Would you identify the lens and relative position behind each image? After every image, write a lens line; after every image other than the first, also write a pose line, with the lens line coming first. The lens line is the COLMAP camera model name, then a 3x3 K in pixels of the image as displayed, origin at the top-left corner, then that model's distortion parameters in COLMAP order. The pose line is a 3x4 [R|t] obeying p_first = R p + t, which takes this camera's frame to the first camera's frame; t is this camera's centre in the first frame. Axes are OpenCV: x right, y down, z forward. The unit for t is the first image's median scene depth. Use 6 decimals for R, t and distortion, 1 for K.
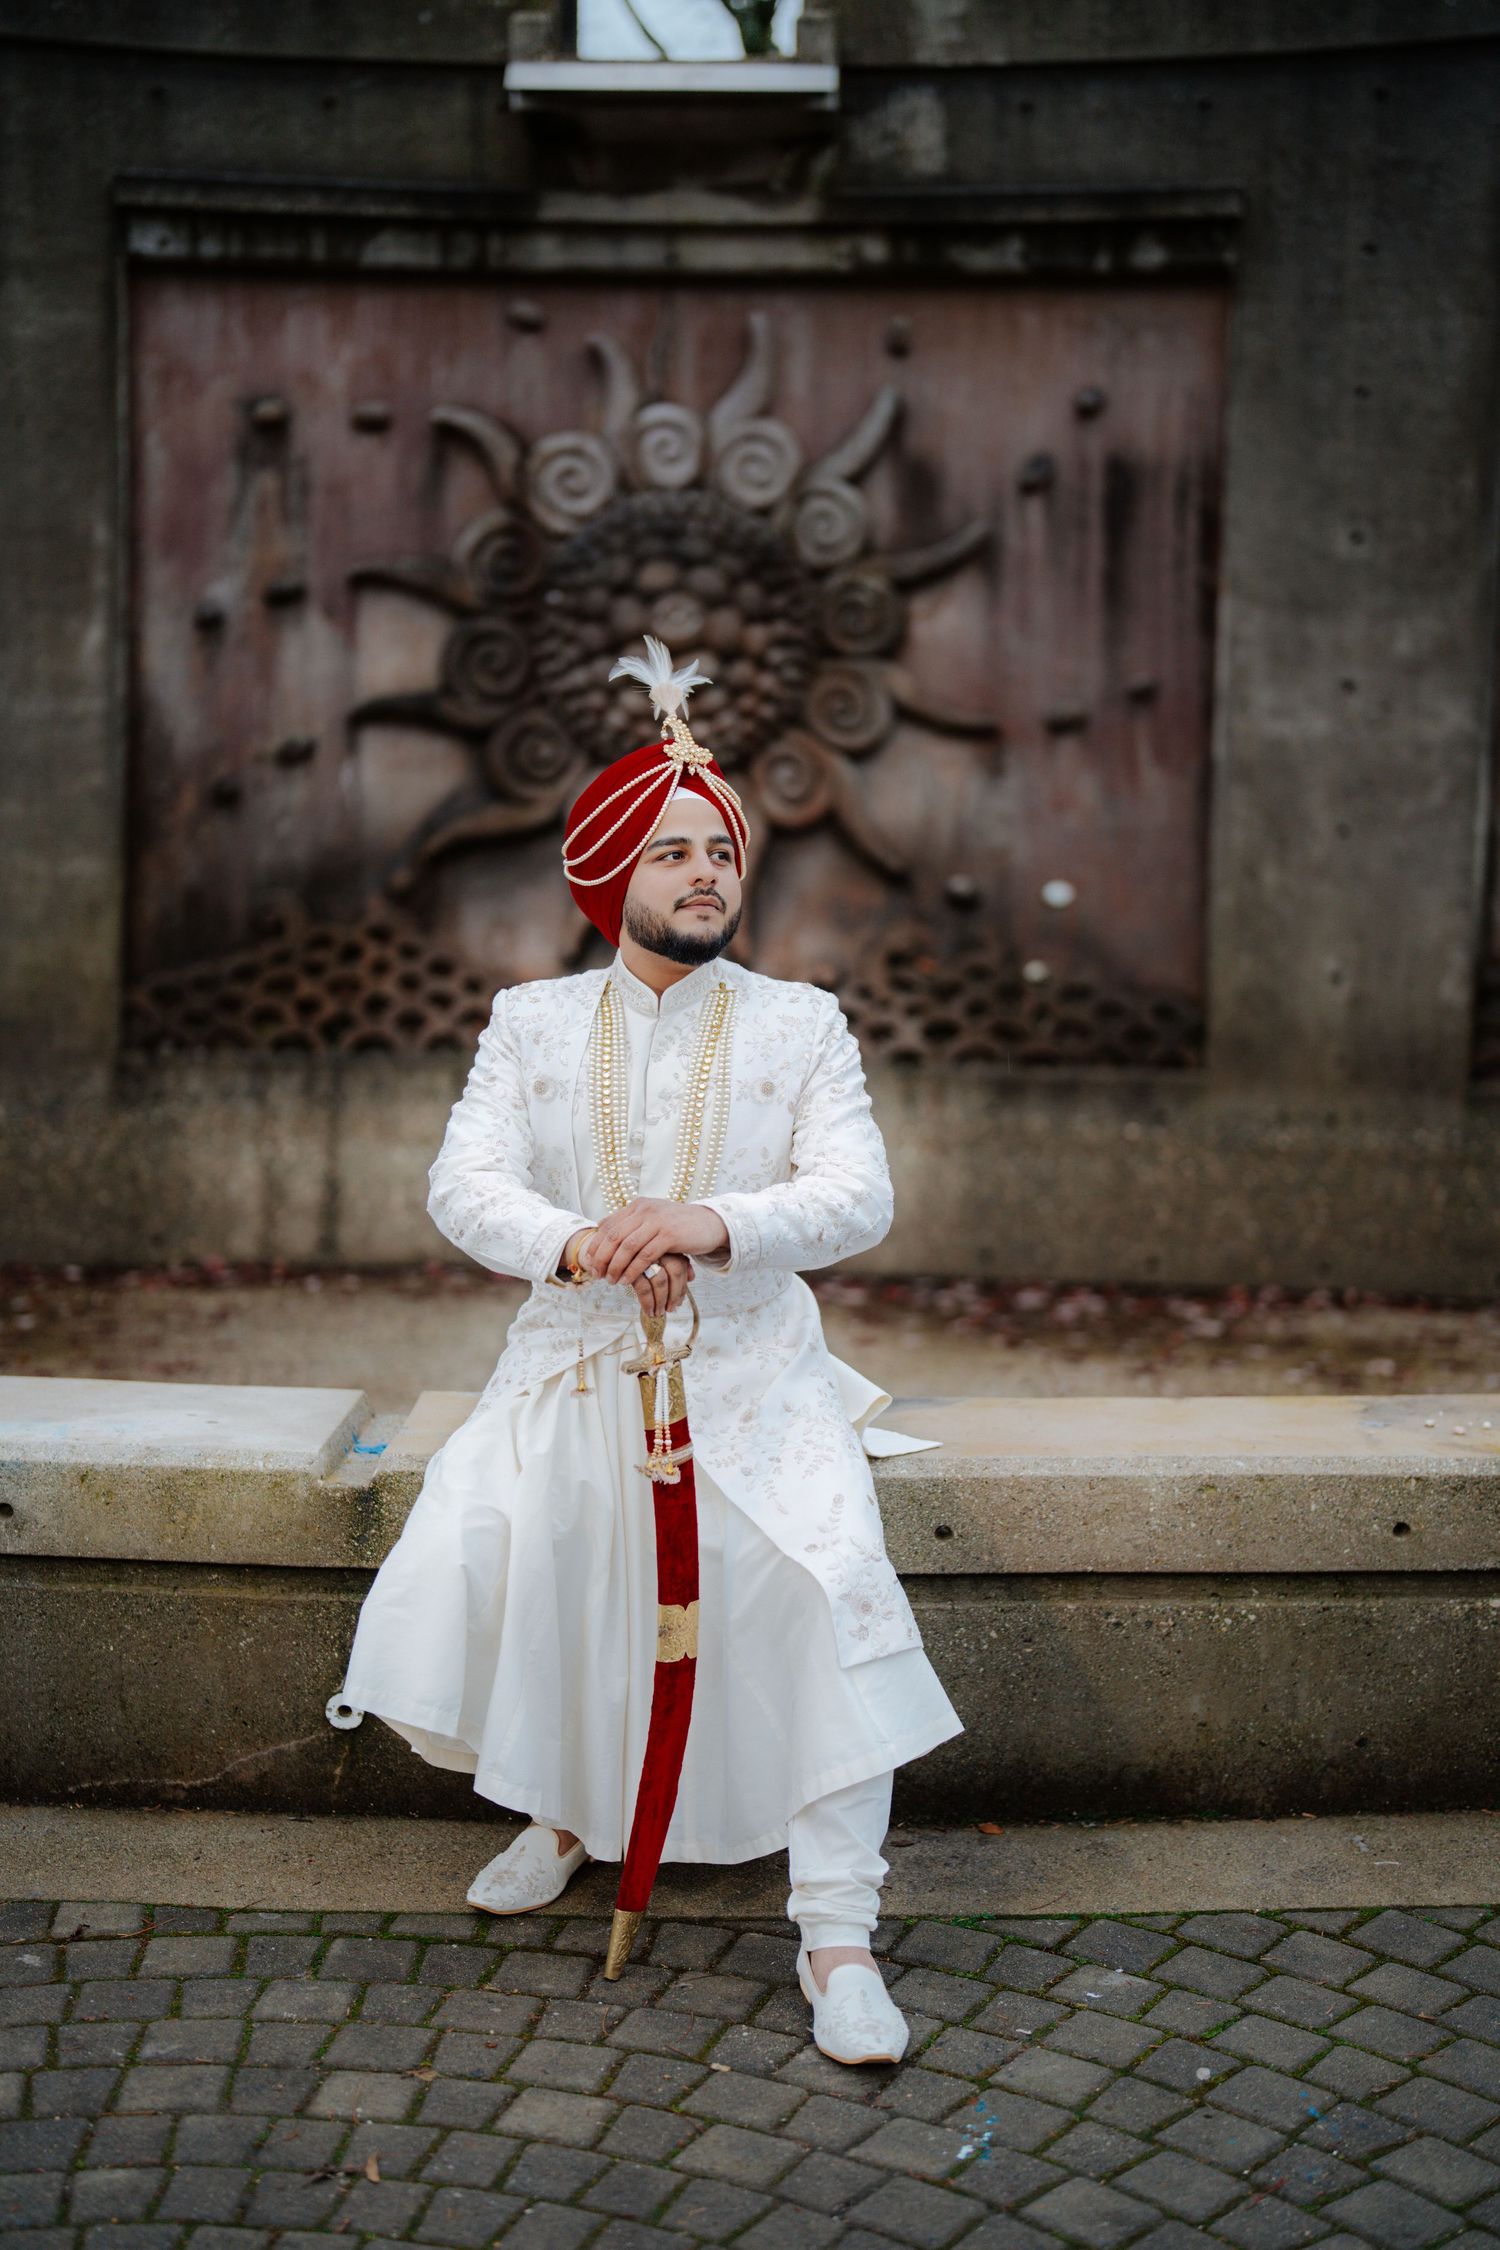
lens RADIAL K [[3078.3, 0, 758.7], [0, 3078.3, 1134.9], [0, 0, 1]] dist [-0.163360, 1.088096]
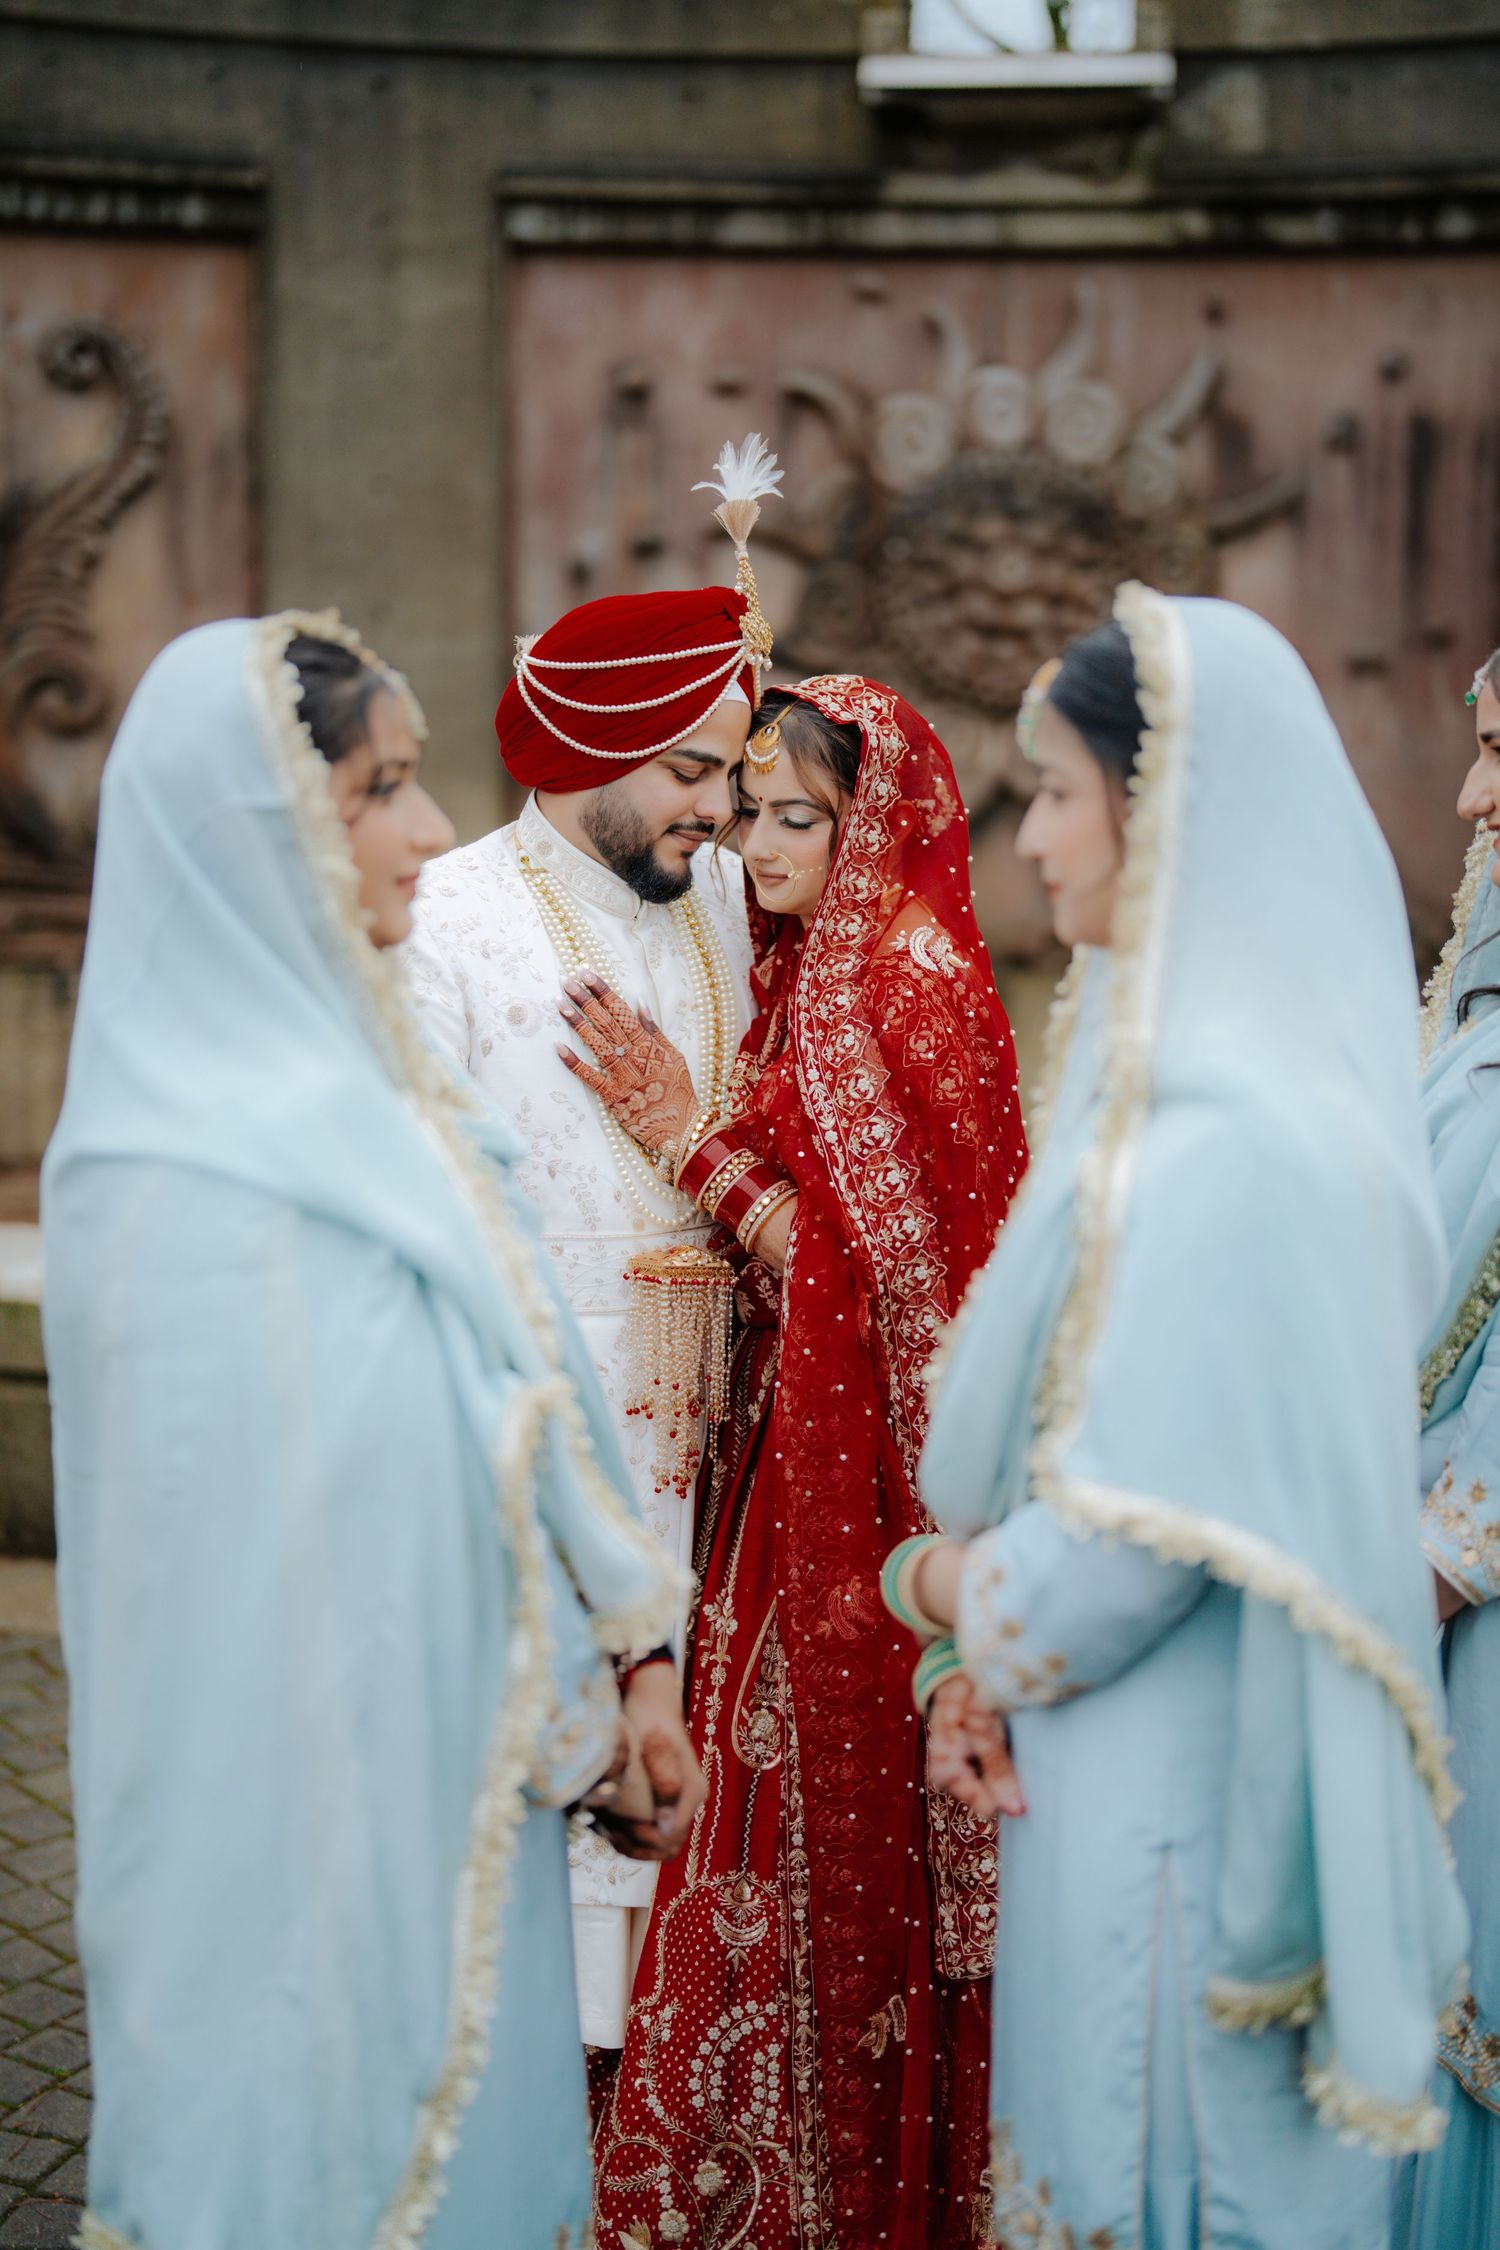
lens RADIAL K [[3103.1, 0, 762.5], [0, 3103.1, 1122.3], [0, 0, 1]] dist [-0.163776, 1.147978]
pose [[0.998473, 0.006266, -0.054890, -0.052840], [-0.004308, 0.999353, 0.035717, -0.010632], [0.055078, -0.035426, 0.997853, -0.106909]]
